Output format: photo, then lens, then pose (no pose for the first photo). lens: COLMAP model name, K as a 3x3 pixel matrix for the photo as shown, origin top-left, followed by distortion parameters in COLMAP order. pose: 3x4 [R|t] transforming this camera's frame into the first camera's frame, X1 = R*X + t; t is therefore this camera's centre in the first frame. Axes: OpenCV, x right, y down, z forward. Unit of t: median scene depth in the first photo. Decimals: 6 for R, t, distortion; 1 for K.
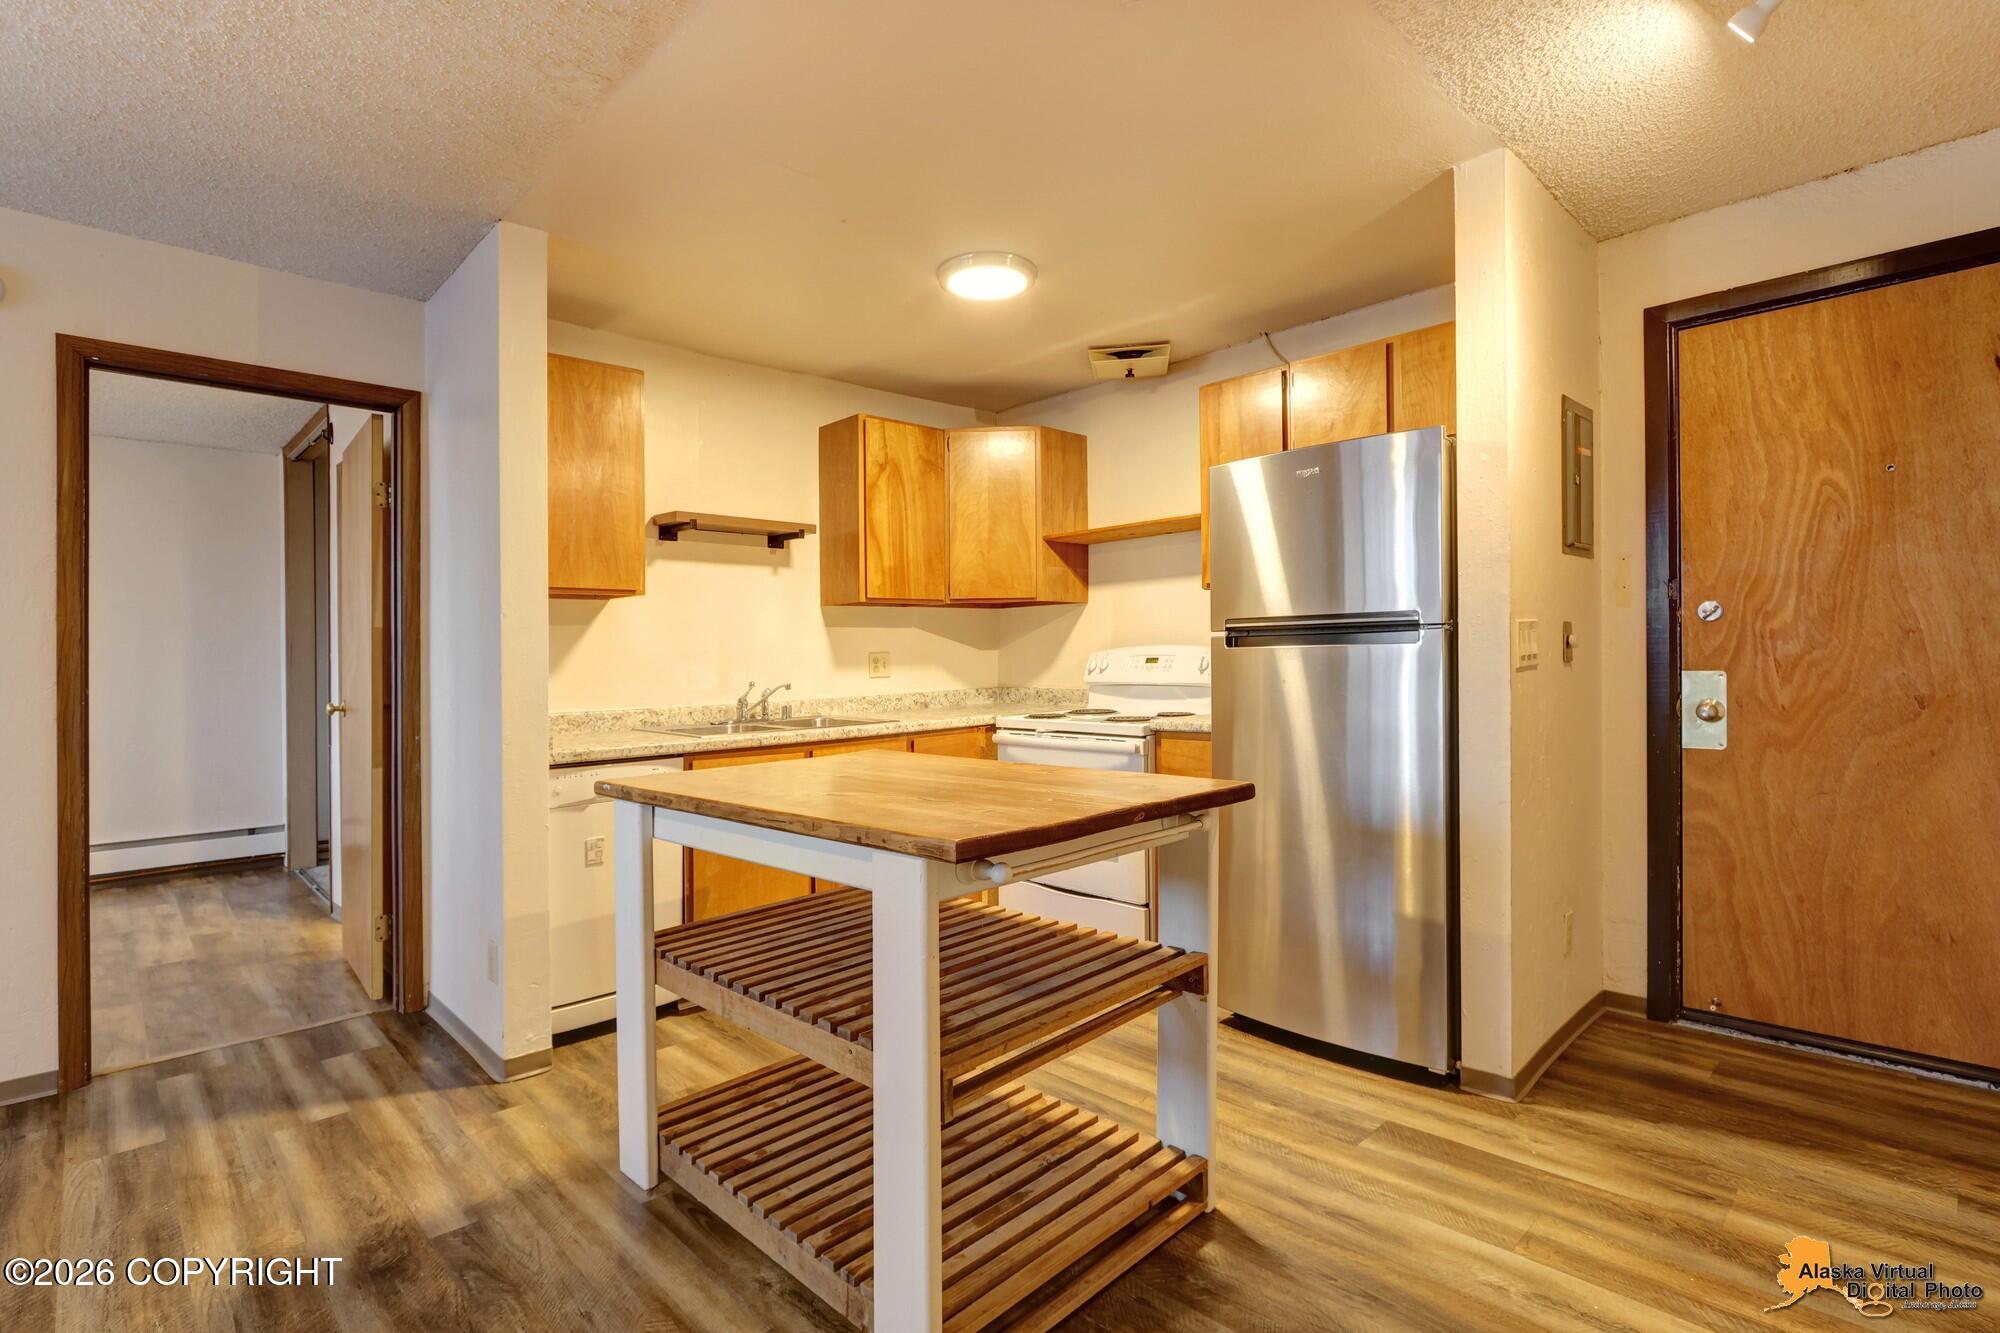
lens RADIAL K [[935.1, 0, 1010.6], [0, 935.1, 661.8], [0, 0, 1]] dist [-0.013393, 0.004451]
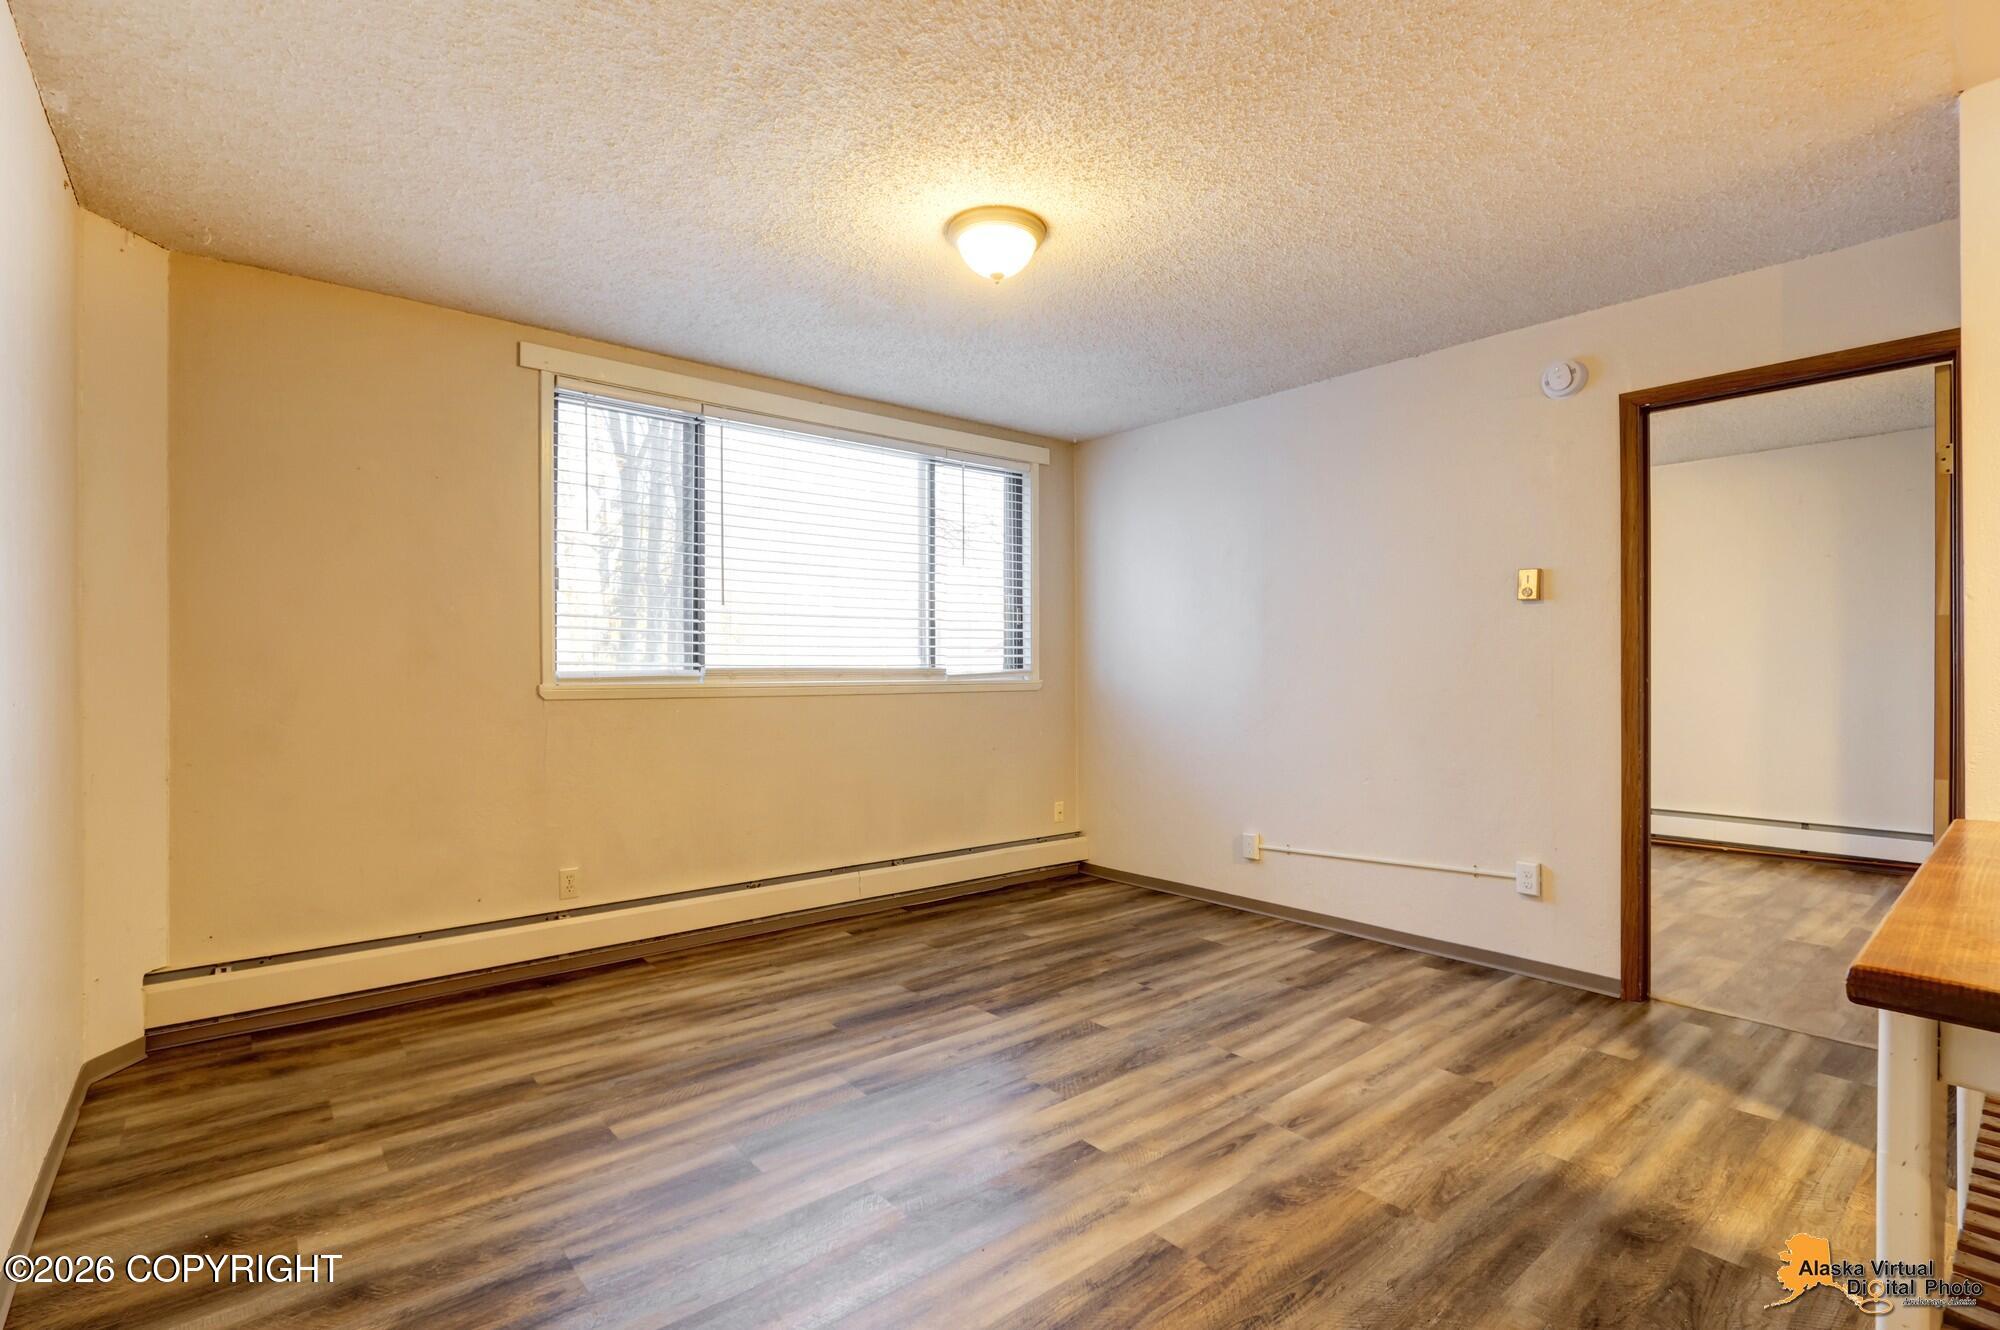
lens RADIAL K [[935.1, 0, 1002.6], [0, 935.1, 667.3], [0, 0, 1]] dist [-0.013393, 0.004451]
pose [[-0.073145, 0.012774, -0.997240, 0.259589], [0.004284, 0.999913, 0.012494, -0.003618], [0.997312, -0.003358, -0.073193, 0.228114]]
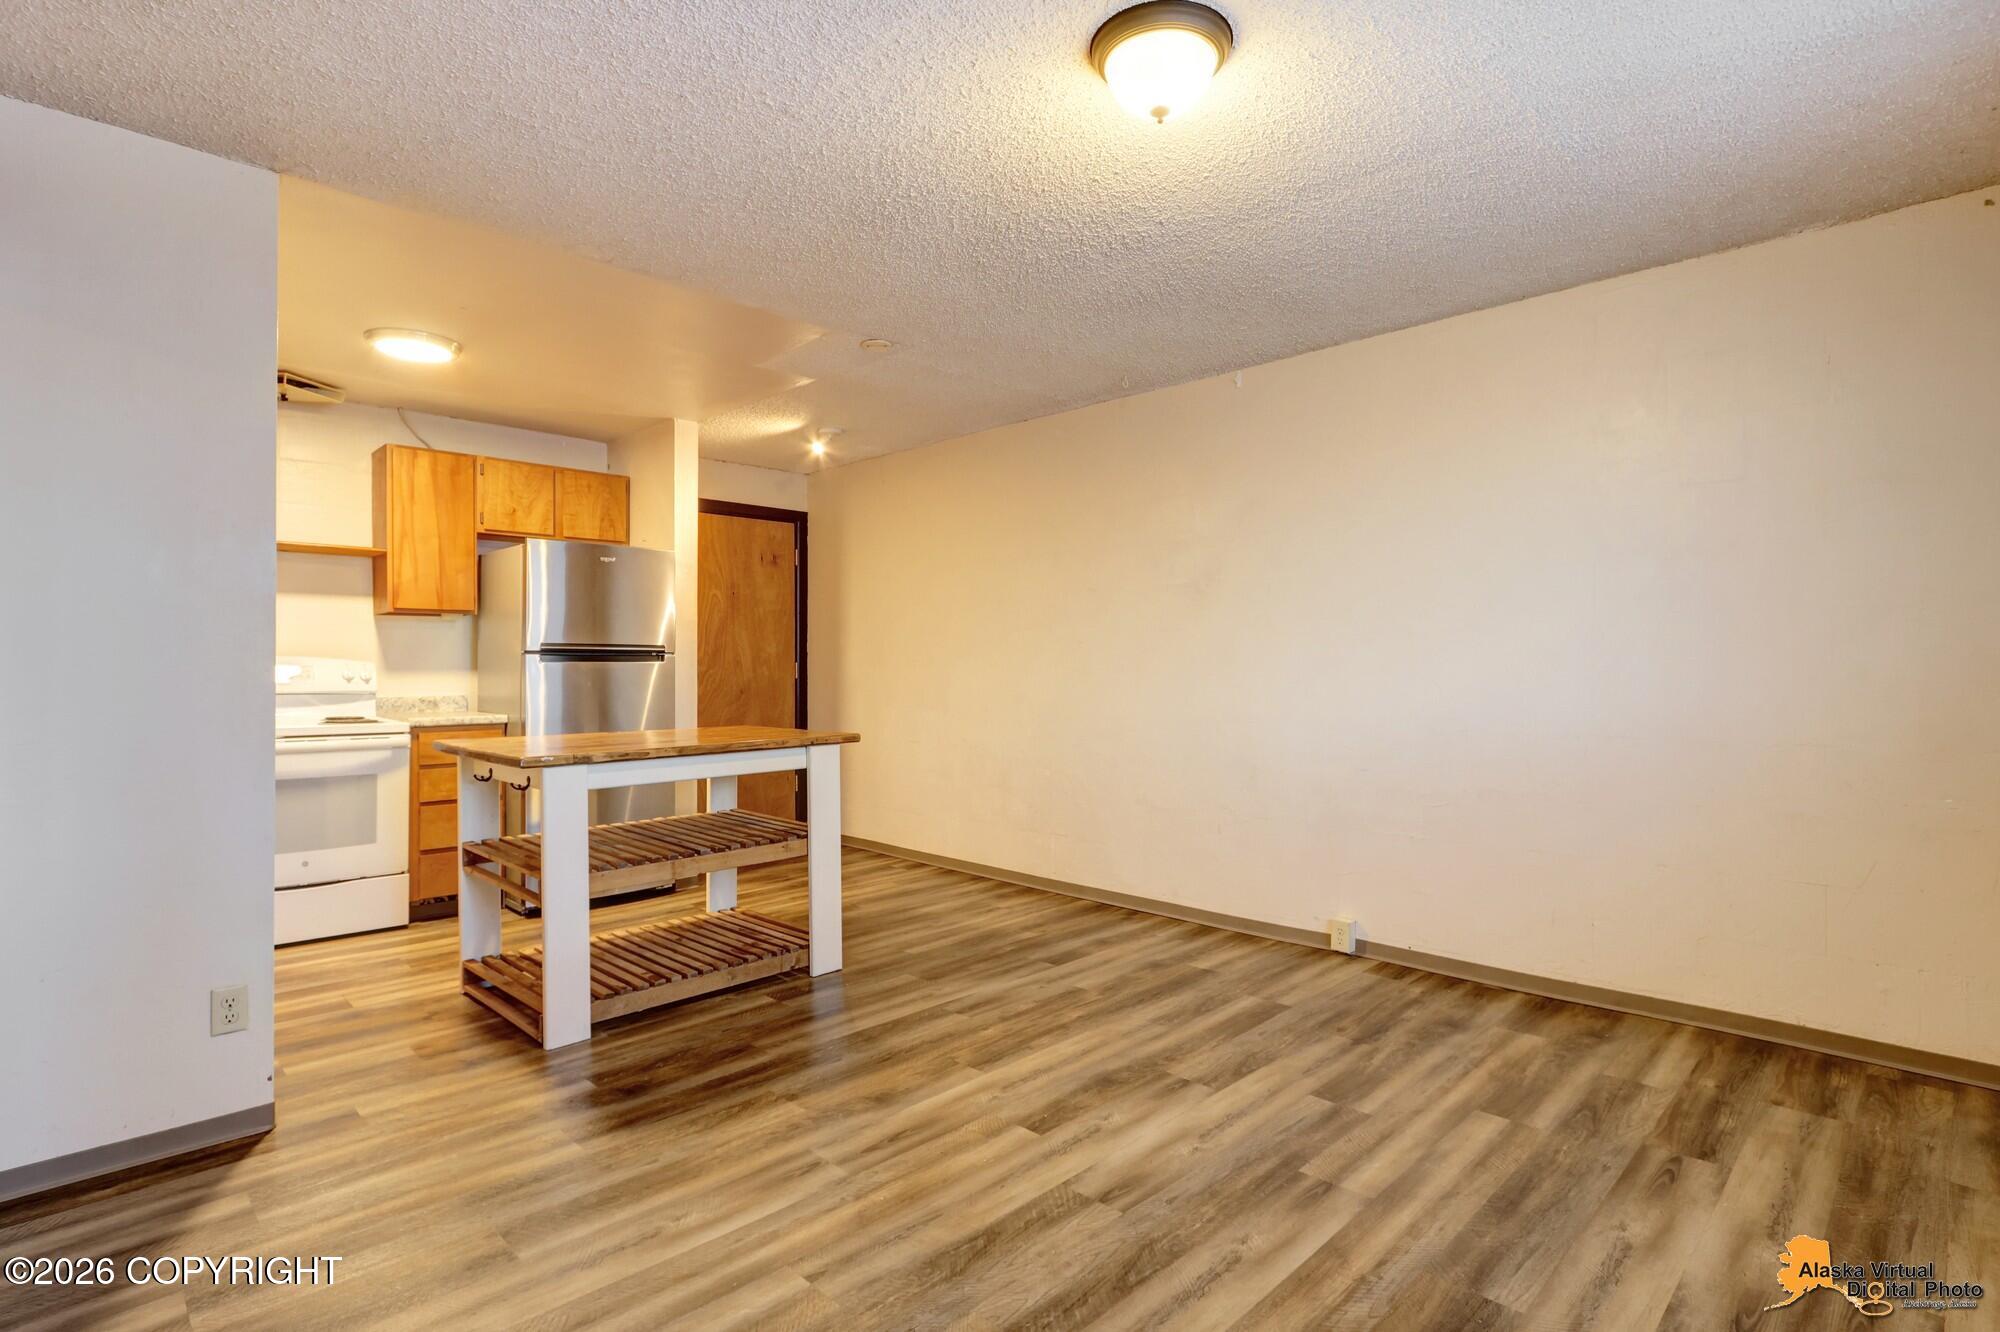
lens RADIAL K [[981.0, 0, 1007.6], [0, 981.0, 661.0], [0, 0, 1]] dist [-0.006561, -0.003401]
pose [[-0.008226, 0.024986, 0.999654, -1.351324], [0.001699, 0.999687, -0.024973, 0.024041], [-0.999965, 0.001493, -0.008266, 0.270448]]
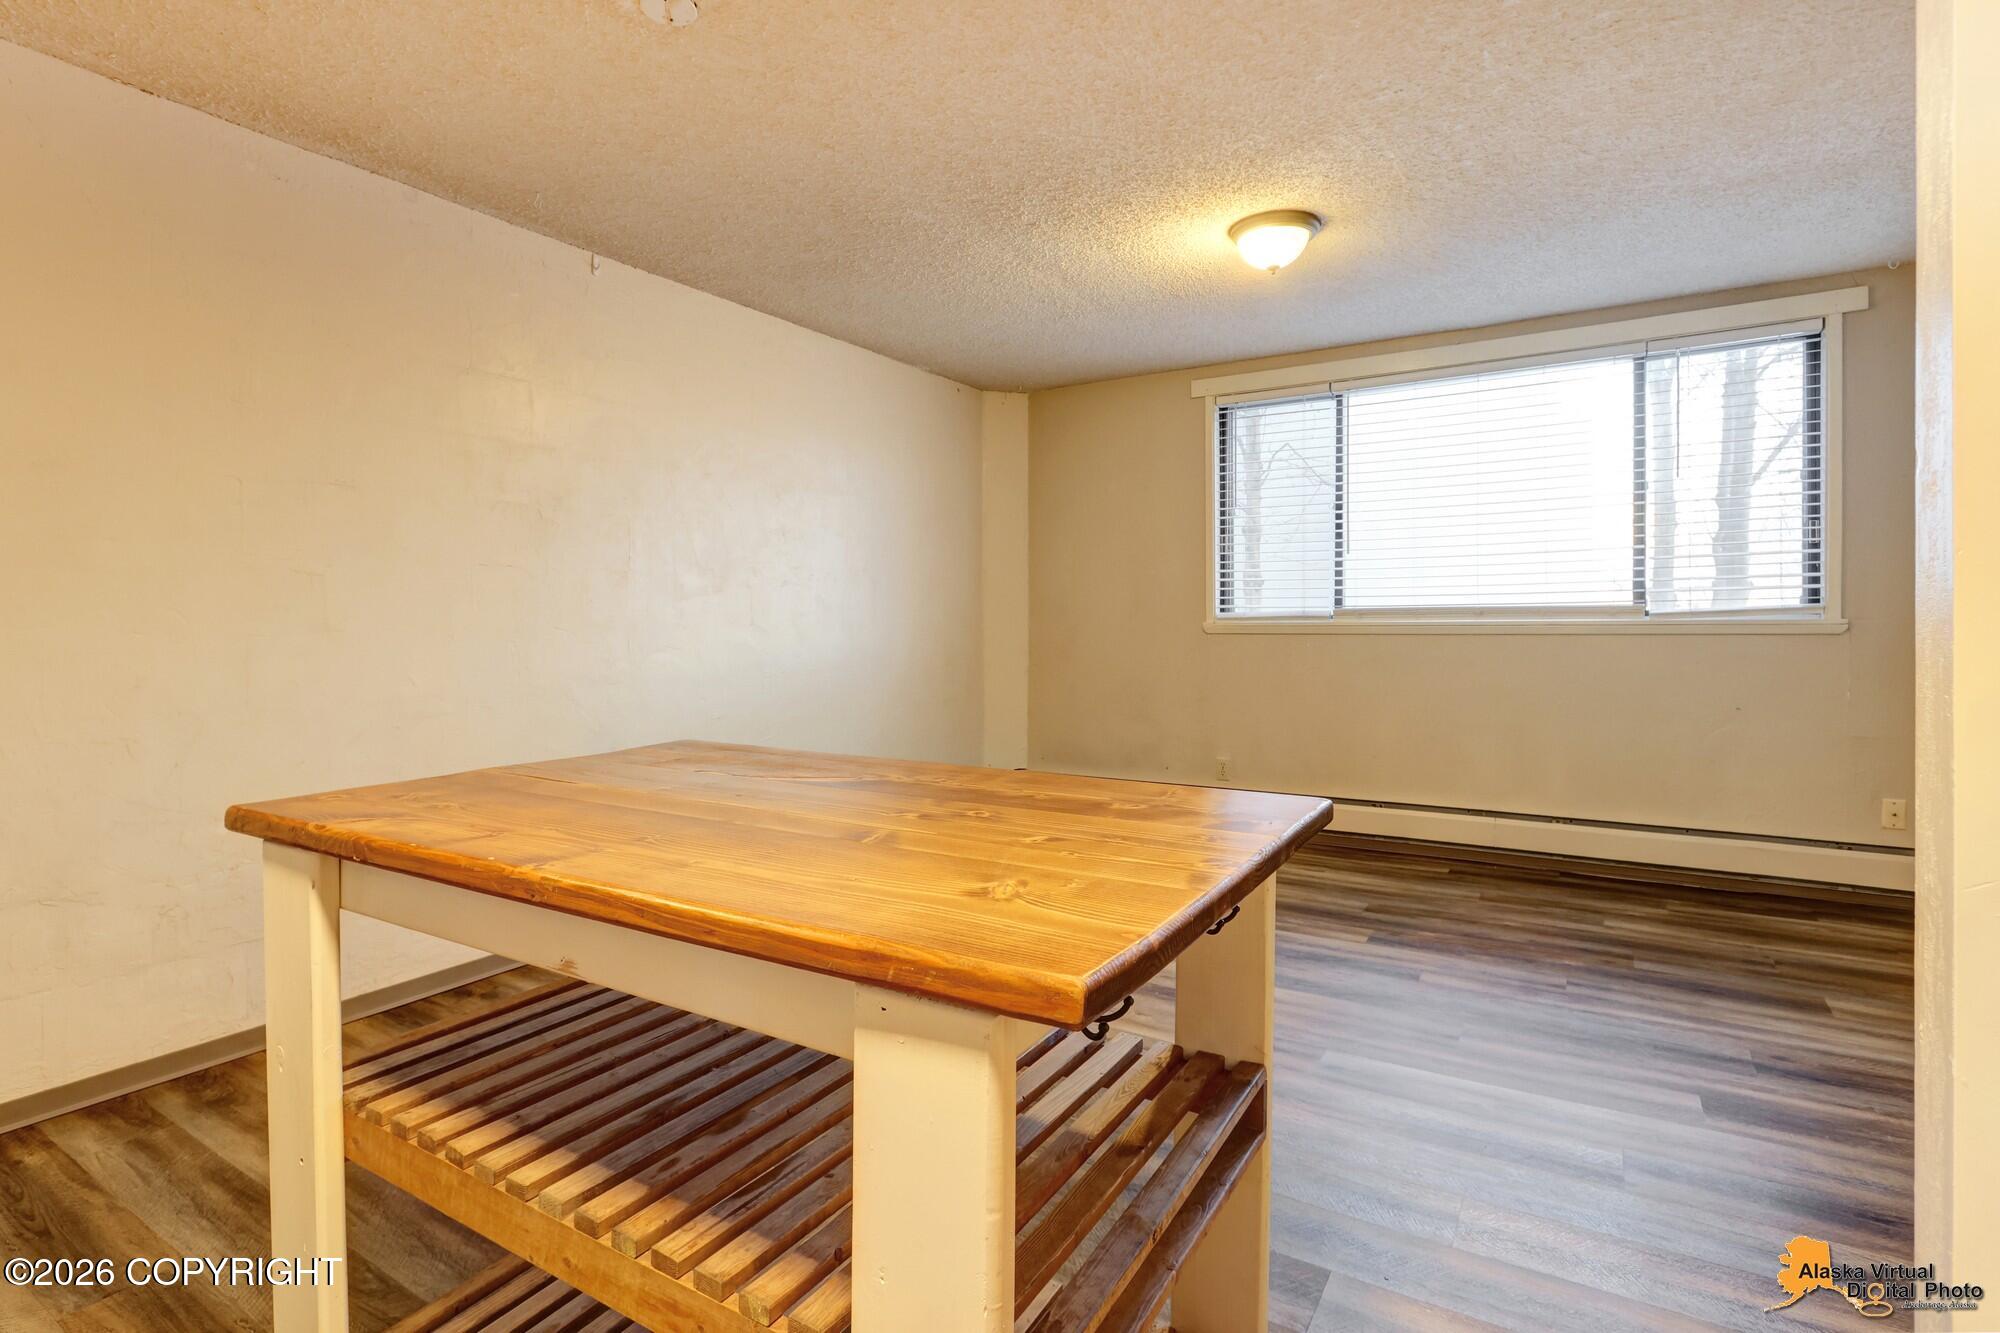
lens RADIAL K [[981.0, 0, 955.7], [0, 981.0, 634.8], [0, 0, 1]] dist [-0.006561, -0.003401]
pose [[-0.976684, 0.029835, -0.212599, -0.074434], [0.026427, 0.999473, 0.018853, 0.006280], [0.213049, 0.012795, -0.976958, 1.171581]]
